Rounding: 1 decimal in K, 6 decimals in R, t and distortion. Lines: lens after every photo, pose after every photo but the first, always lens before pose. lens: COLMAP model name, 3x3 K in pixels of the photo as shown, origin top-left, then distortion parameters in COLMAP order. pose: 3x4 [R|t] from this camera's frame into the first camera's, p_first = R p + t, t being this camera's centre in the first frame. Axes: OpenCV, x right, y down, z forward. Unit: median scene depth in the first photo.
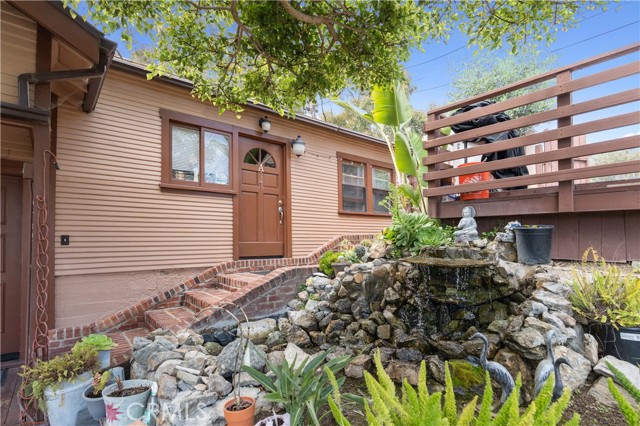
lens RADIAL K [[323.9, 0, 317.7], [0, 323.9, 235.5], [0, 0, 1]] dist [0.023645, -0.000460]
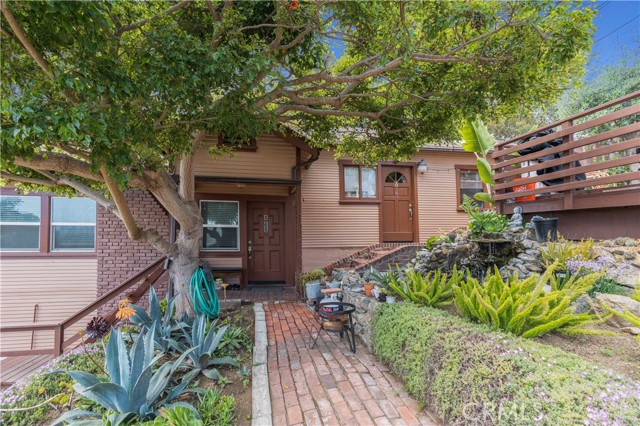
lens RADIAL K [[287.3, 0, 318.7], [0, 287.3, 216.7], [0, 0, 1]] dist [0.001043, 0.000760]
pose [[0.871918, -0.035648, -0.488353, 0.268244], [0.014786, 0.998808, -0.046511, 0.008544], [0.489430, 0.033333, 0.871406, -0.610191]]
